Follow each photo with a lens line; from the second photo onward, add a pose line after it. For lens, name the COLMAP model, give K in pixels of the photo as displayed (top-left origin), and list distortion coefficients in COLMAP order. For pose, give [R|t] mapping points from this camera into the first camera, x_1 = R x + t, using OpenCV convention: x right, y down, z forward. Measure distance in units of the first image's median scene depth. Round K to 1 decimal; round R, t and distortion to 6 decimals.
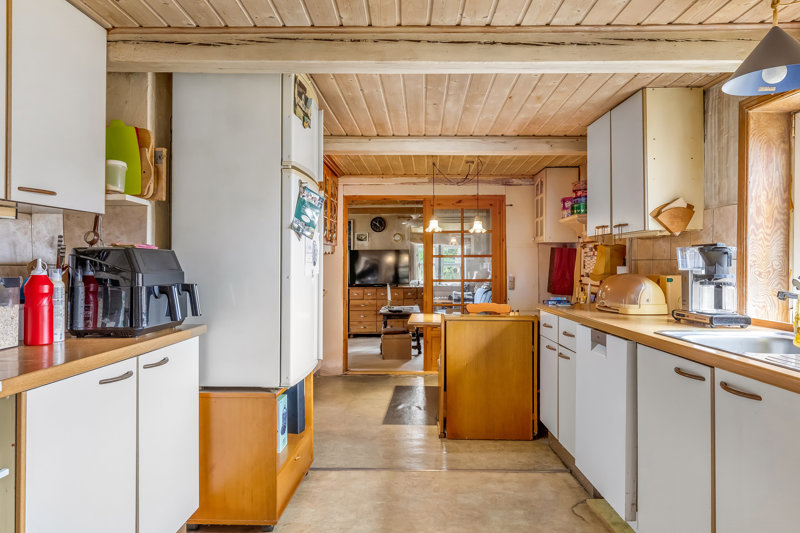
lens RADIAL K [[567.2, 0, 400.0], [0, 567.2, 266.5], [0, 0, 1]] dist [-0.000001, -0.000043]
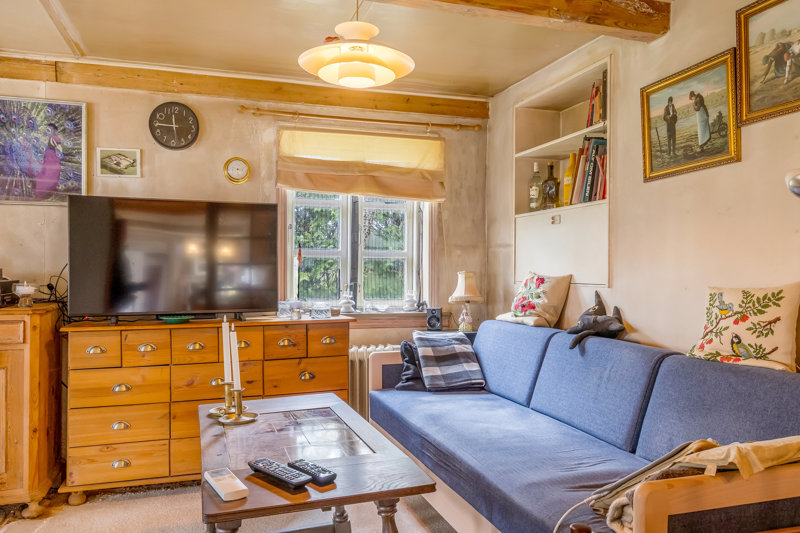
lens RADIAL K [[620.3, 0, 400.0], [0, 620.3, 266.5], [0, 0, 1]] dist [0.001060, -0.001141]
pose [[0.942669, 0.006220, 0.333671, -0.053462], [-0.002868, 0.999940, -0.010538, 0.013711], [-0.333717, 0.008977, 0.942631, 0.955153]]
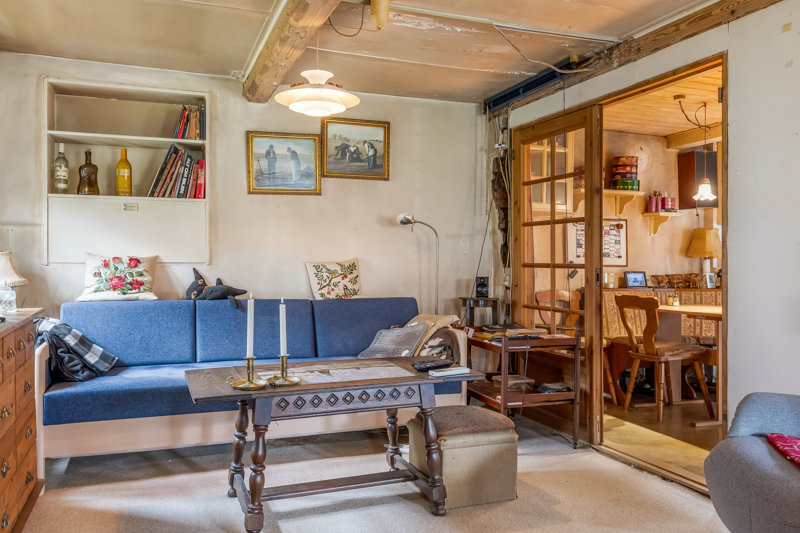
lens RADIAL K [[616.0, 0, 400.0], [0, 616.0, 266.5], [0, 0, 1]] dist [-0.001516, -0.001084]
pose [[-0.397111, 0.002070, 0.917768, -0.373594], [0.006229, 0.999981, 0.000440, 0.025469], [-0.917750, 0.005892, -0.397116, 1.376738]]
